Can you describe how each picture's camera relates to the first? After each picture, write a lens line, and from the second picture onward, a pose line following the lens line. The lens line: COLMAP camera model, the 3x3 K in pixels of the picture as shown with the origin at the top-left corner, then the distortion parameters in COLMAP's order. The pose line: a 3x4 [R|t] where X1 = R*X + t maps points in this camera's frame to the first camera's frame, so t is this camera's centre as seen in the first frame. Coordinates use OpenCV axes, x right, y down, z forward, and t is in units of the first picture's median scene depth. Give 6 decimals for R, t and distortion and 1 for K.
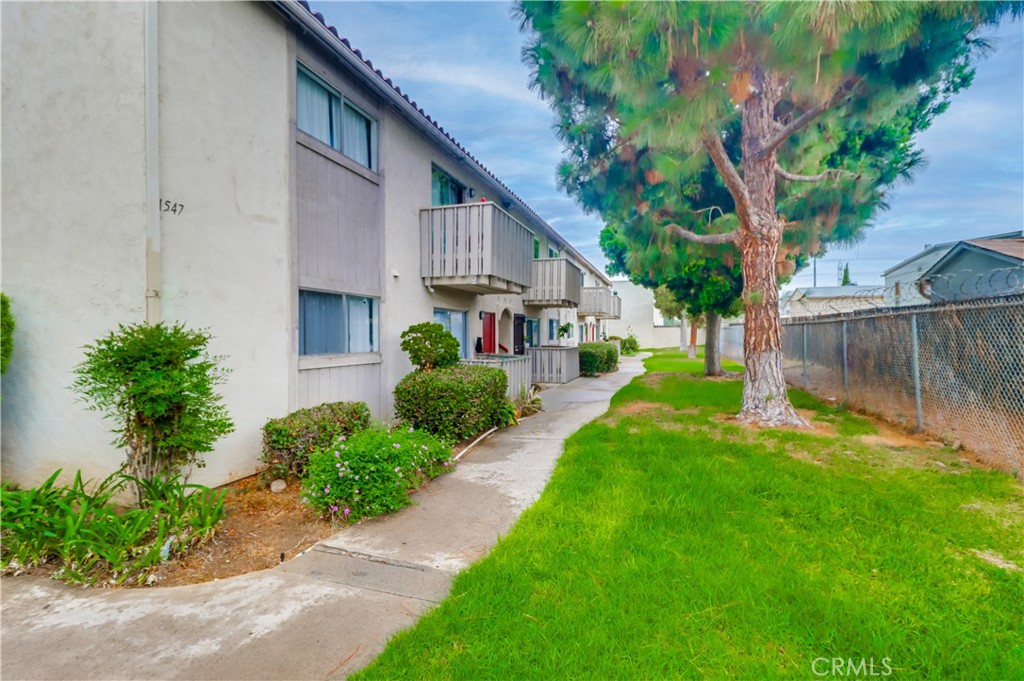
lens RADIAL K [[492.0, 0, 512.0], [0, 492.0, 337.8], [0, 0, 1]] dist [0.018919, -0.009864]
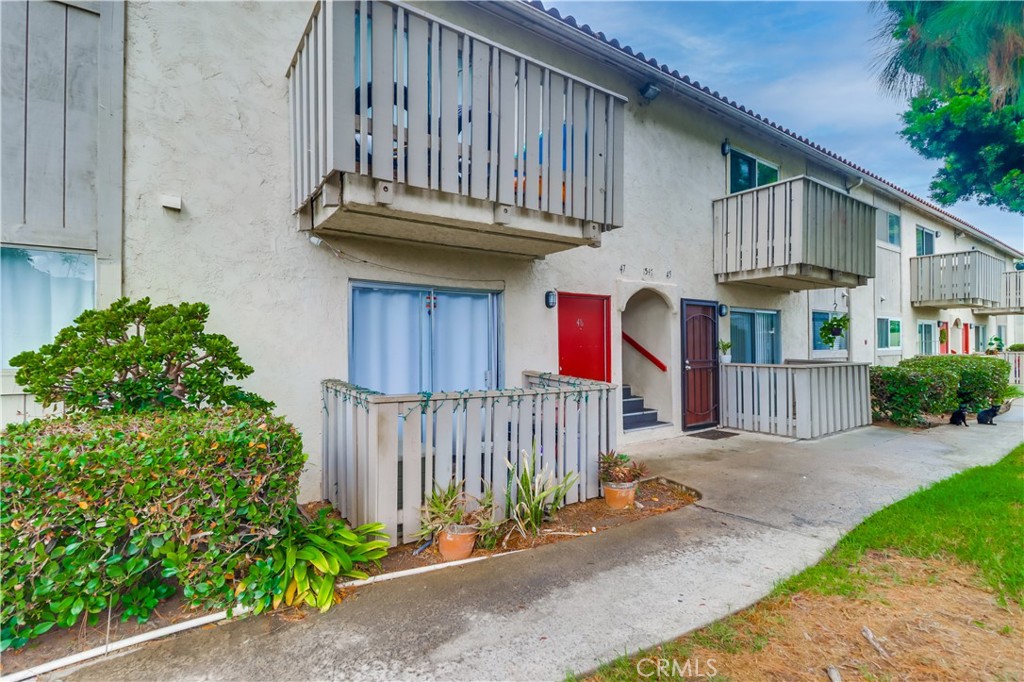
lens RADIAL K [[492.0, 0, 472.8], [0, 492.0, 339.1], [0, 0, 1]] dist [0.018919, -0.009864]
pose [[0.794931, 0.008389, -0.606642, 0.085195], [-0.011759, 0.999930, -0.001581, -0.001109], [0.606586, 0.008390, 0.794974, 0.253796]]
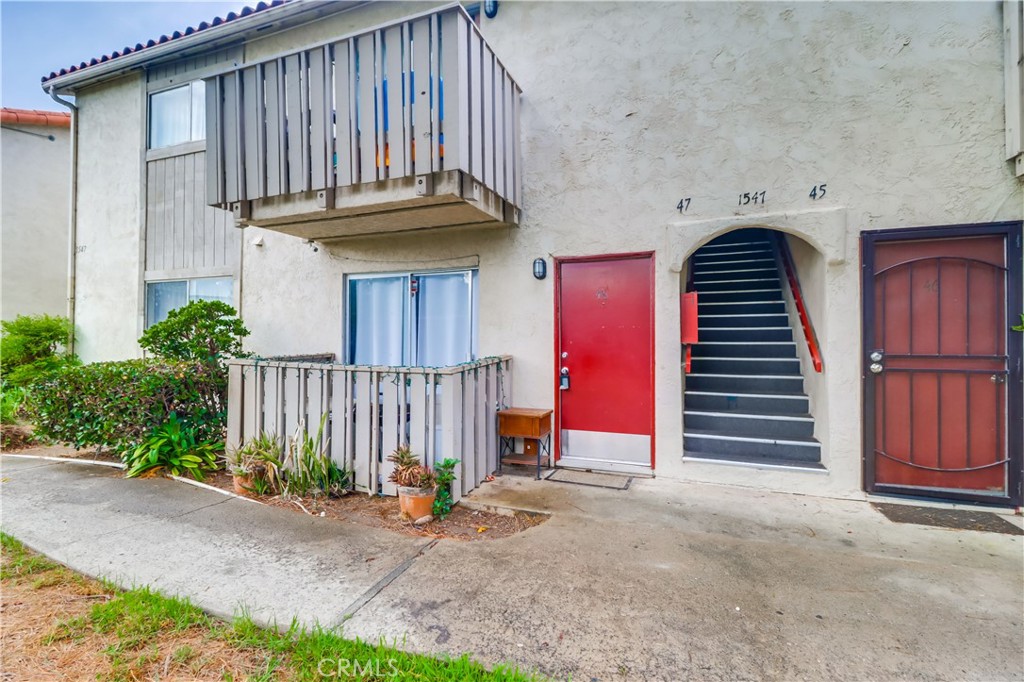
lens RADIAL K [[492.0, 0, 505.9], [0, 492.0, 339.9], [0, 0, 1]] dist [0.018919, -0.009864]
pose [[-0.067085, 0.014911, -0.997636, 0.165490], [-0.004844, 0.999872, 0.015270, 0.003950], [0.997736, 0.005857, -0.067004, 0.469390]]
